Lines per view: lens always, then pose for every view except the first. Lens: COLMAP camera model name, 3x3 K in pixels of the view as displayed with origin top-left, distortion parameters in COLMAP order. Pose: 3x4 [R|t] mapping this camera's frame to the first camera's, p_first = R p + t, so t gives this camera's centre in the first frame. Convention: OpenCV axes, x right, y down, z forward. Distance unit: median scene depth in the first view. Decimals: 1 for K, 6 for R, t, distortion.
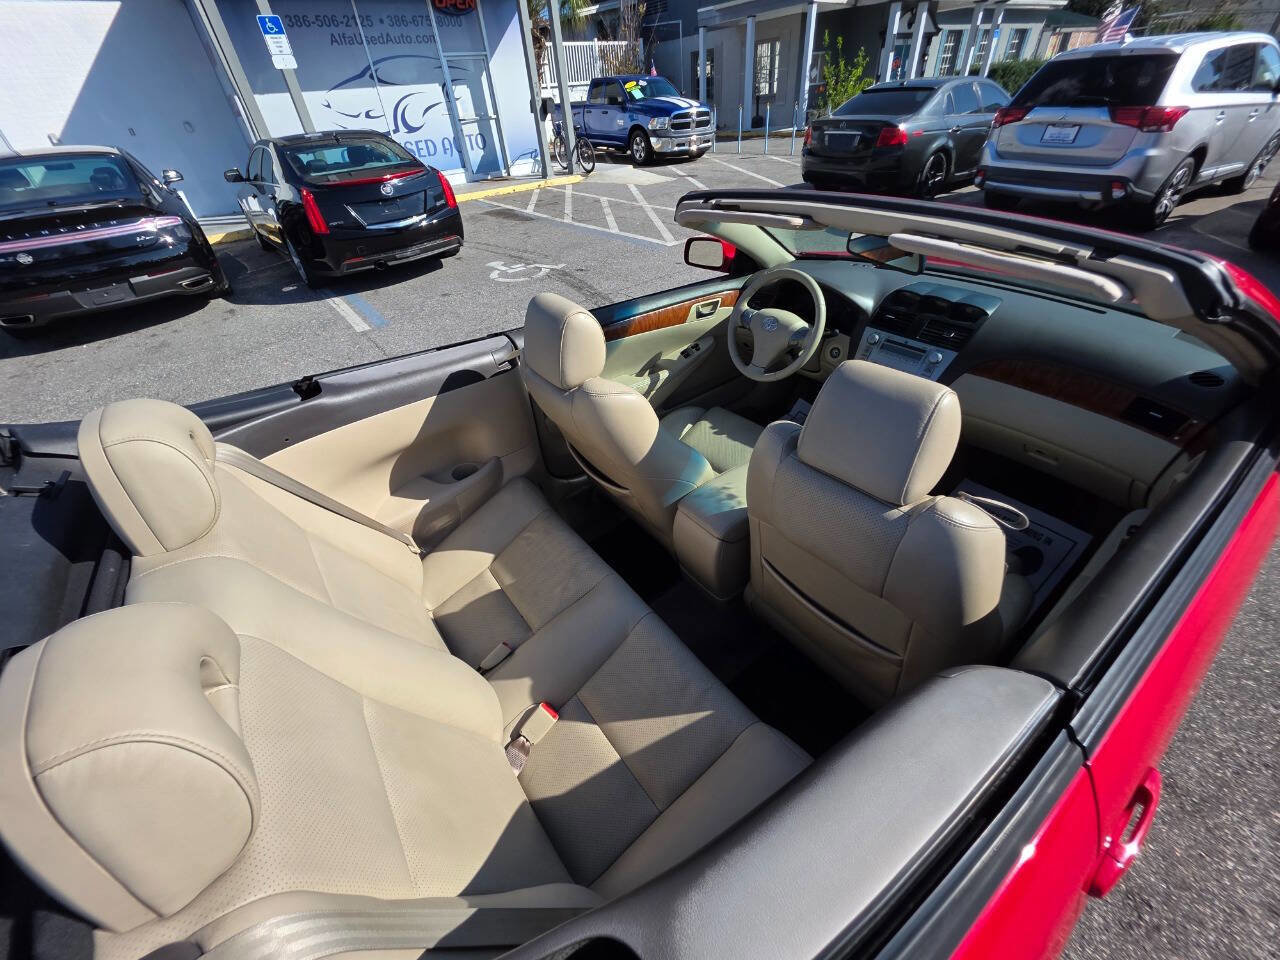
lens RADIAL K [[514.1, 0, 643.7], [0, 514.1, 477.2], [0, 0, 1]] dist [-0.004576, 0.002521]
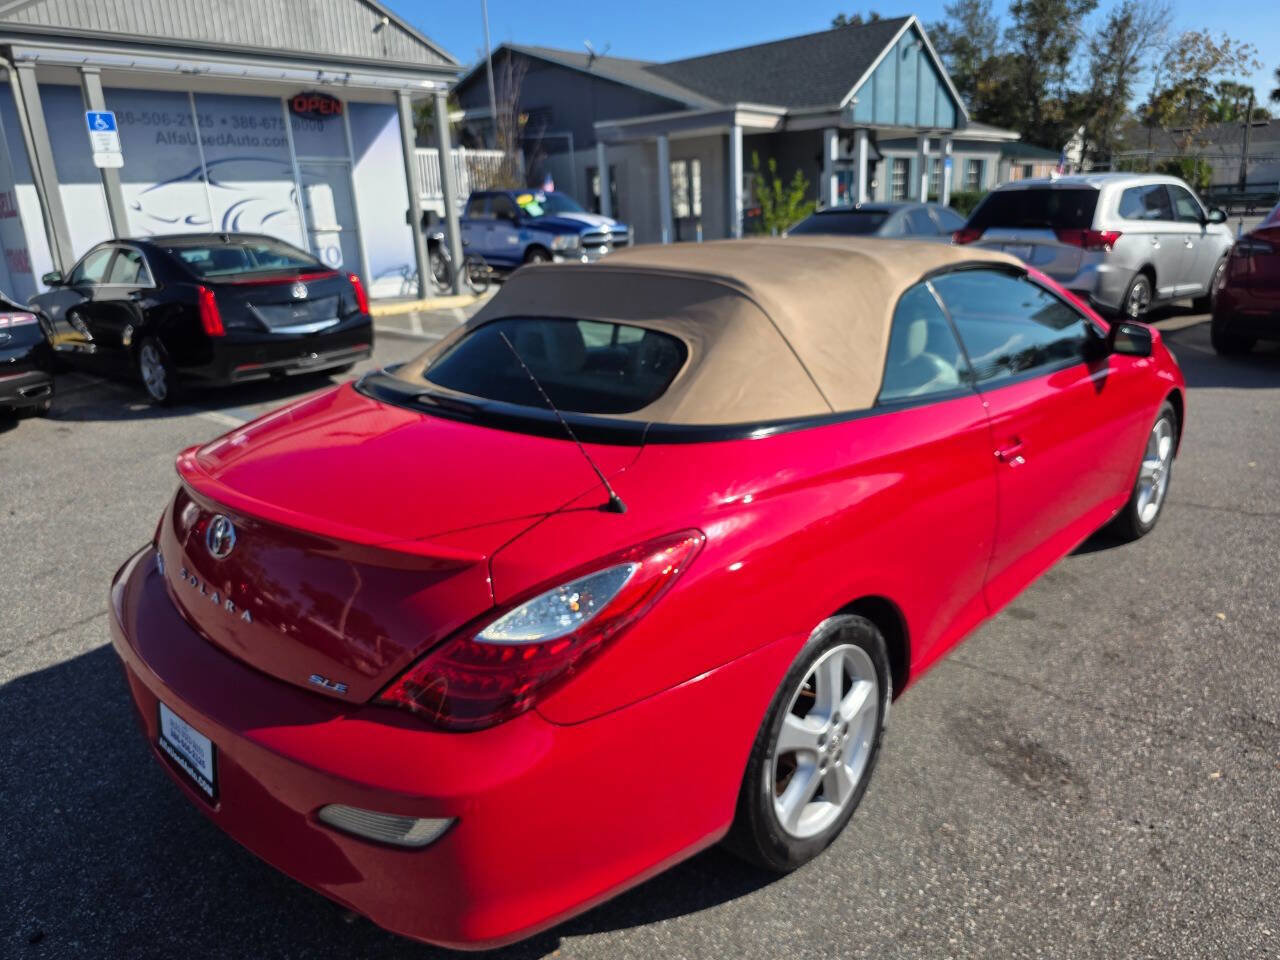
lens RADIAL K [[873.7, 0, 659.2], [0, 873.7, 471.5], [0, 0, 1]] dist [0.039562, -0.039860]
pose [[0.983902, -0.023438, 0.177163, -0.090472], [0.083992, 0.935693, -0.342672, 0.128000], [-0.157739, 0.352036, 0.922599, -0.156928]]
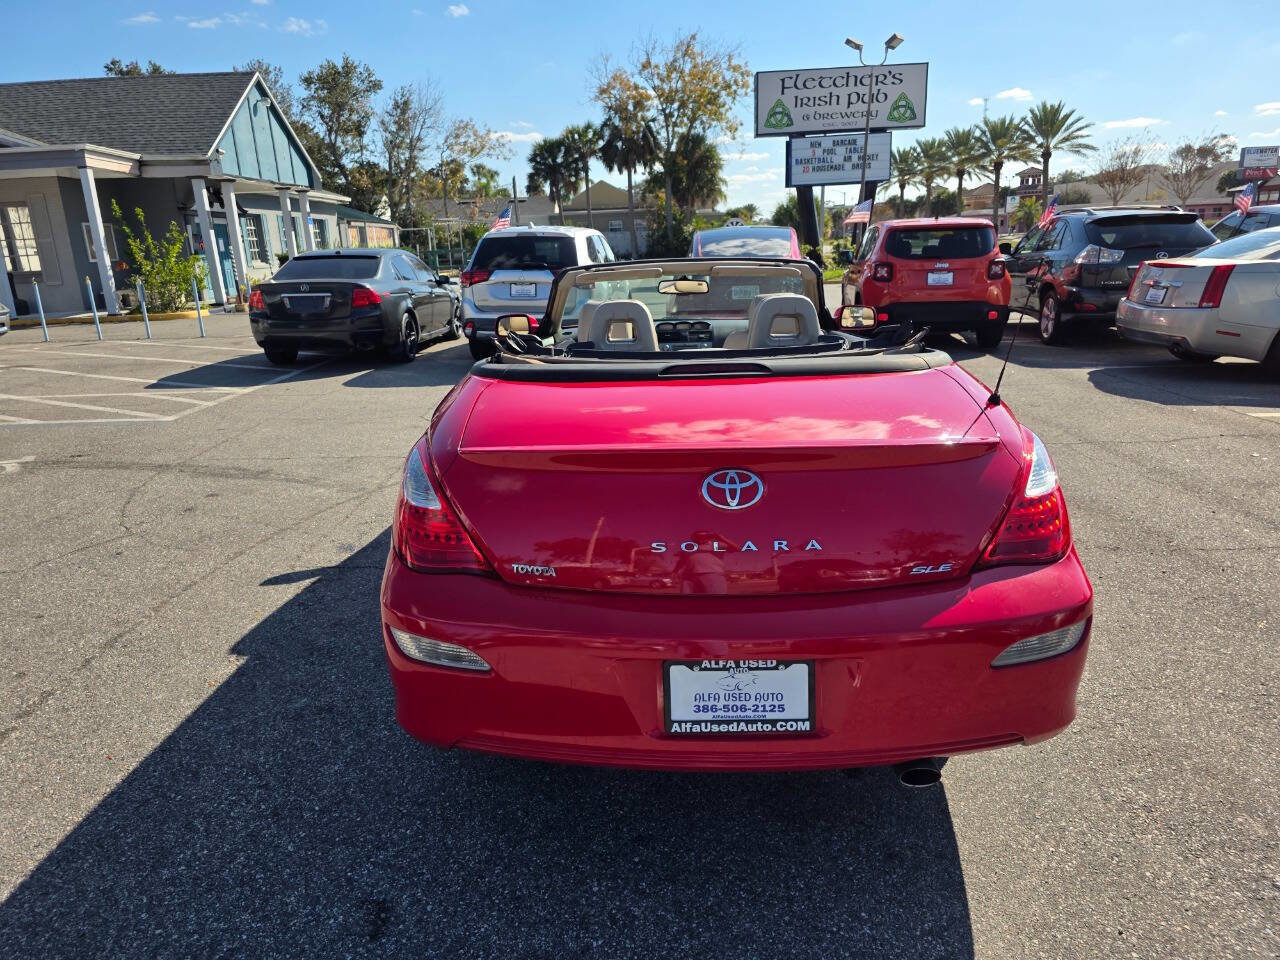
lens RADIAL K [[873.7, 0, 631.7], [0, 873.7, 472.6], [0, 0, 1]] dist [0.039562, -0.039860]
pose [[0.629547, -0.152125, 0.761924, -0.292211], [0.459082, 0.863985, -0.206819, 0.095791], [-0.626829, 0.479988, 0.613757, -0.071571]]
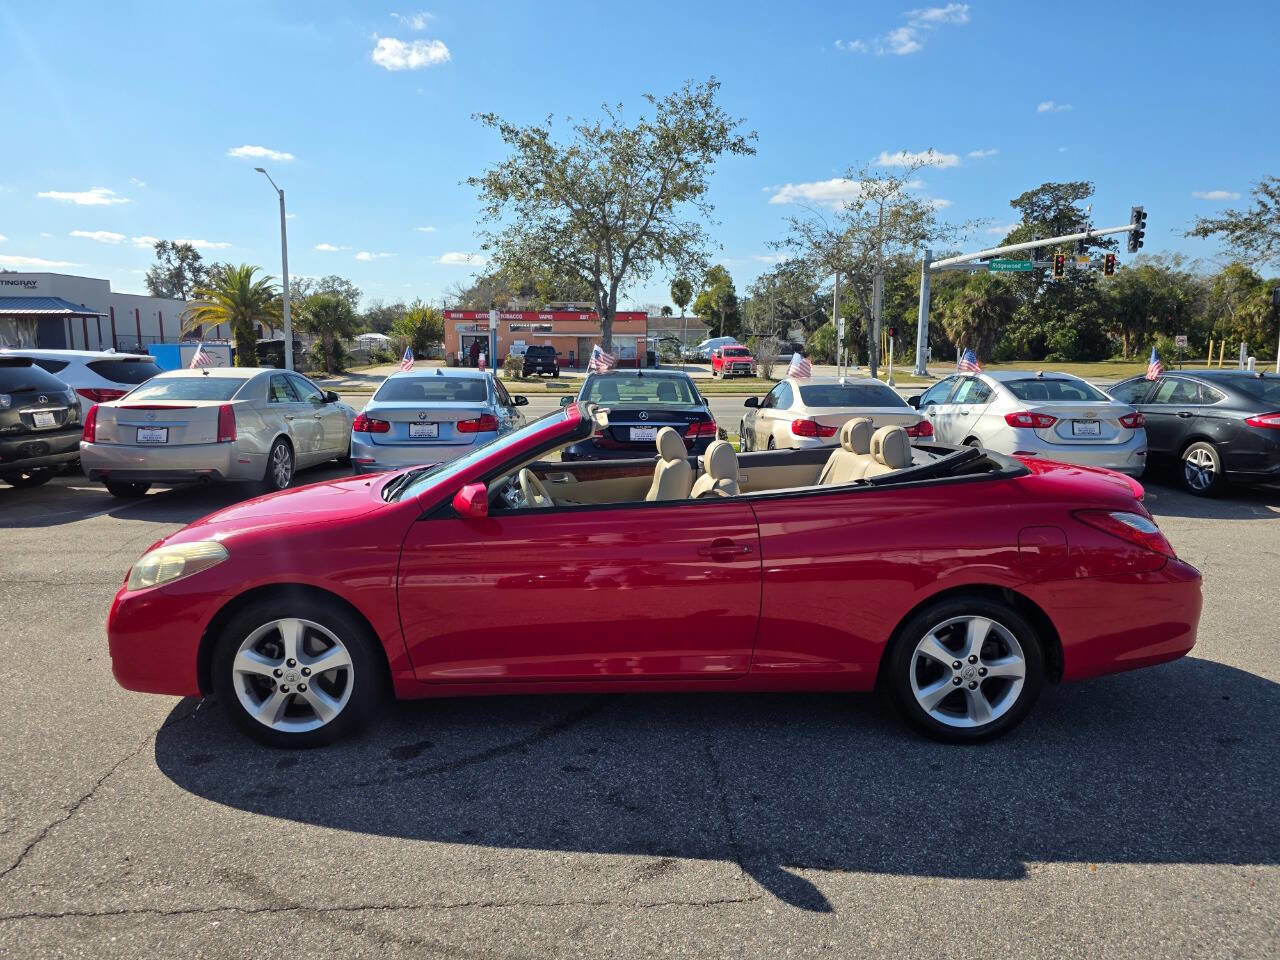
lens RADIAL K [[865.4, 0, 634.8], [0, 865.4, 477.2], [0, 0, 1]] dist [0.042725, -0.041106]
pose [[-0.807944, -0.017142, 0.589010, -0.207871], [0.394195, 0.727255, 0.561881, -0.258899], [-0.437992, 0.686153, -0.580824, 0.366885]]
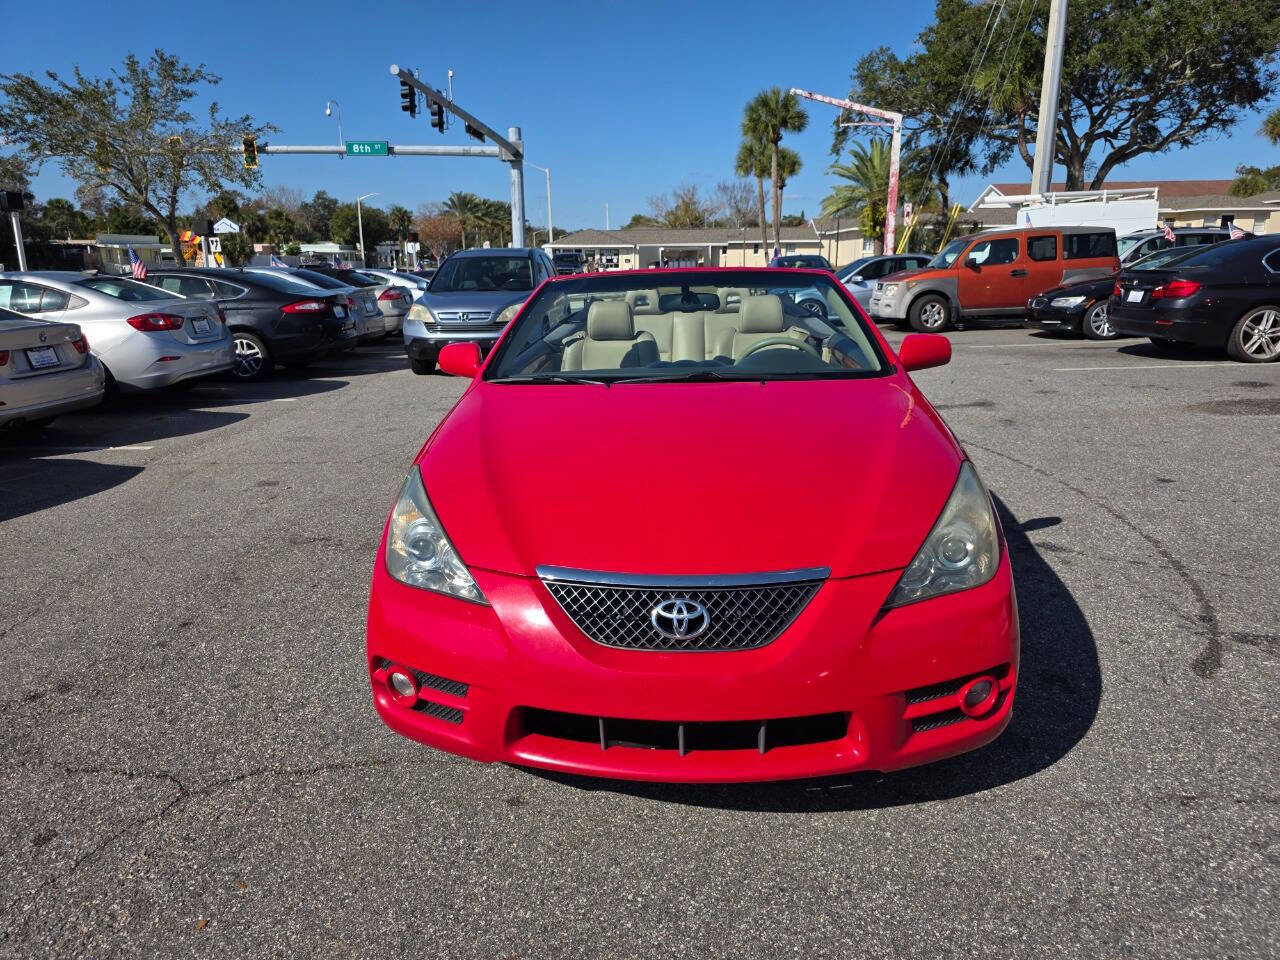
lens RADIAL K [[865.4, 0, 631.5], [0, 865.4, 480.9], [0, 0, 1]] dist [0.042725, -0.041106]
pose [[-0.659021, 0.262186, -0.704947, 0.345597], [-0.398447, 0.673243, 0.622884, -0.219944], [0.637912, 0.691377, -0.339214, 0.284612]]
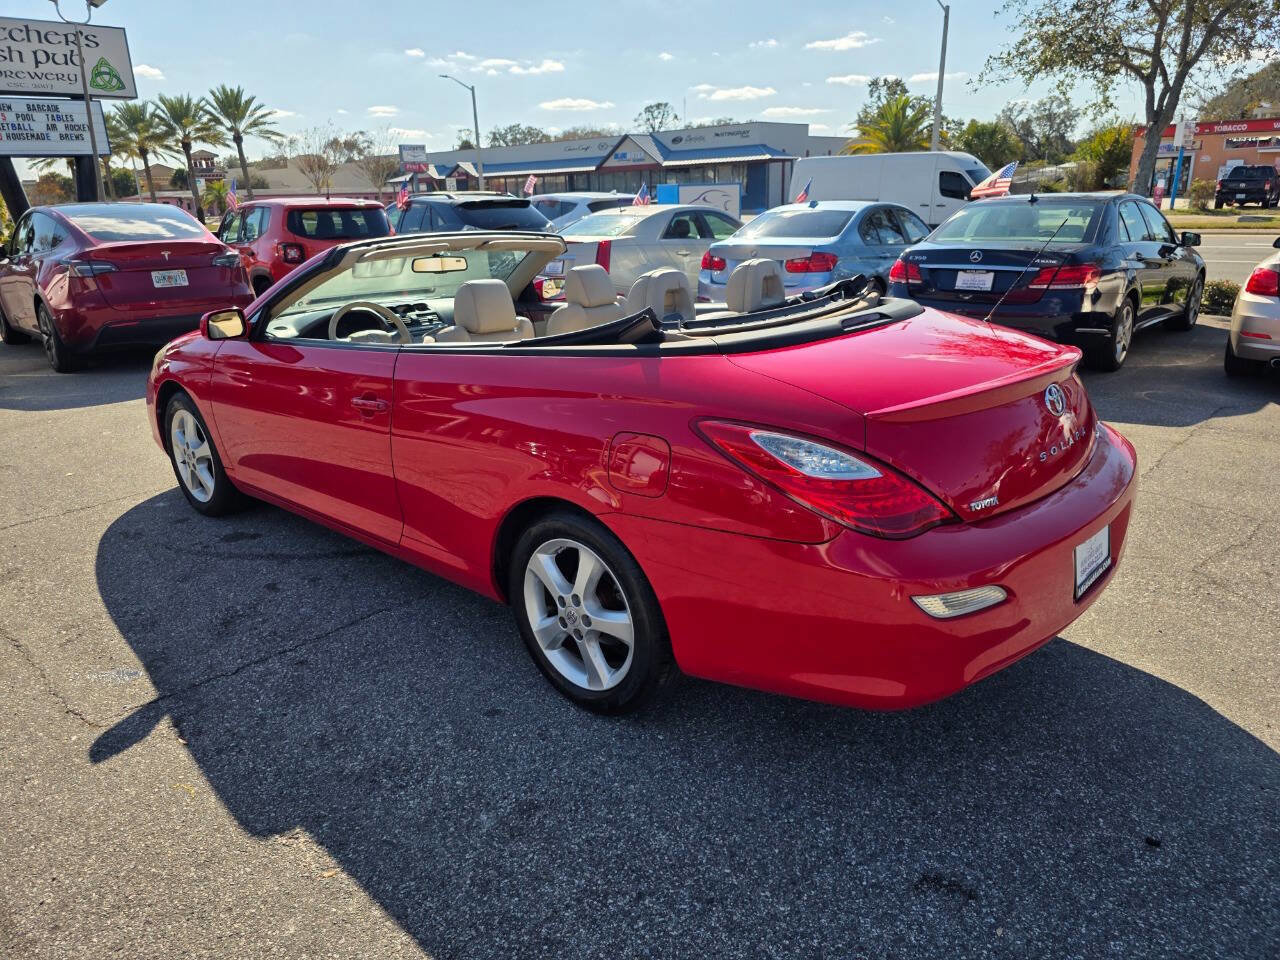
lens RADIAL K [[865.4, 0, 625.6], [0, 865.4, 472.5], [0, 0, 1]] dist [0.042725, -0.041106]
pose [[-0.168240, -0.225165, 0.959685, -0.346431], [0.622676, 0.730459, 0.280542, -0.048797], [-0.764179, 0.644772, 0.017313, 0.119855]]
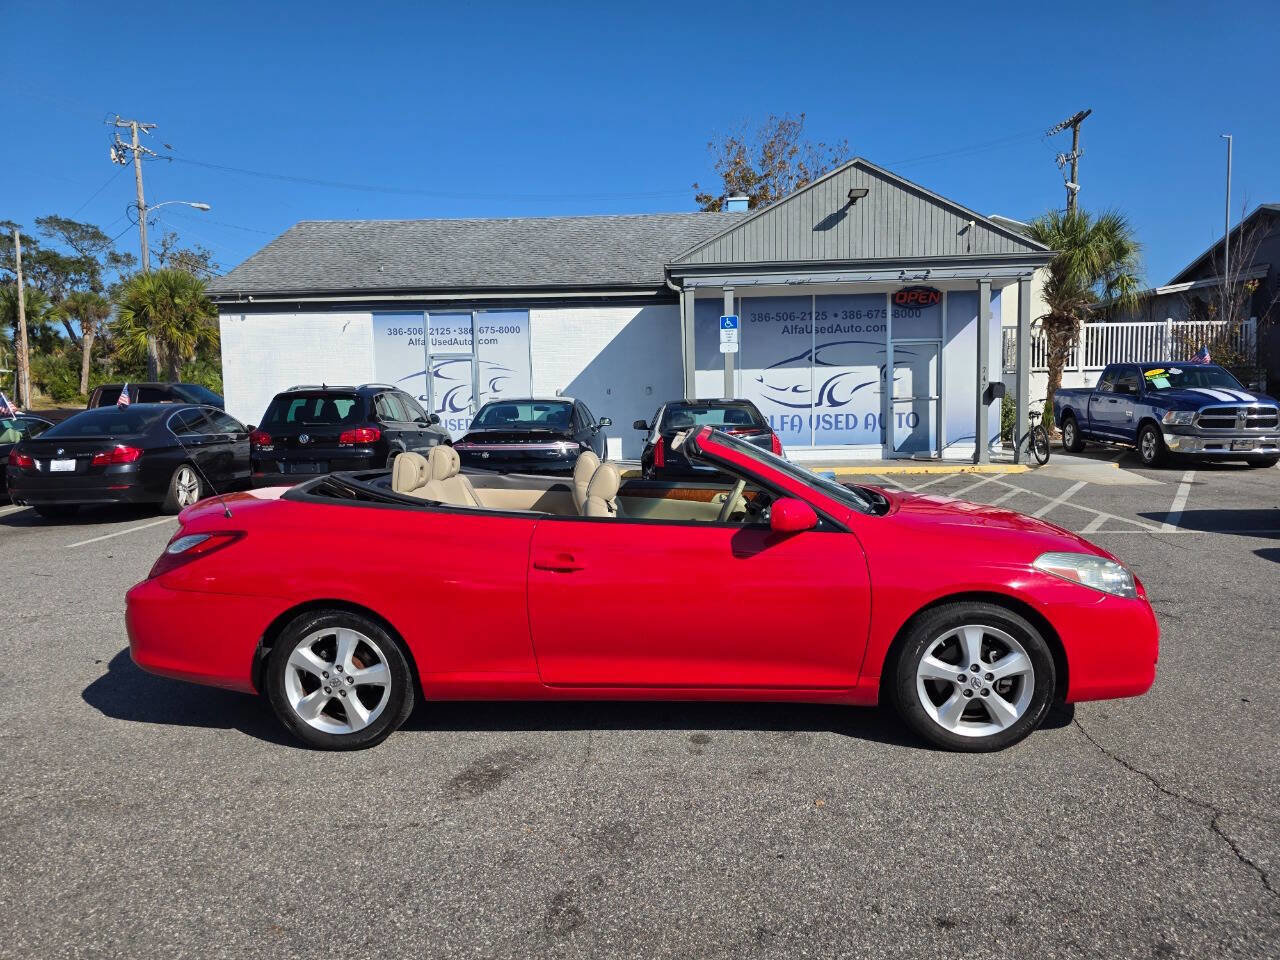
lens RADIAL K [[865.4, 0, 646.0], [0, 865.4, 484.9], [0, 0, 1]] dist [0.042725, -0.041106]
pose [[0.758113, 0.117793, -0.641397, 0.310891], [-0.415963, 0.844832, -0.336503, 0.120450], [0.502235, 0.521904, 0.689475, -0.182693]]
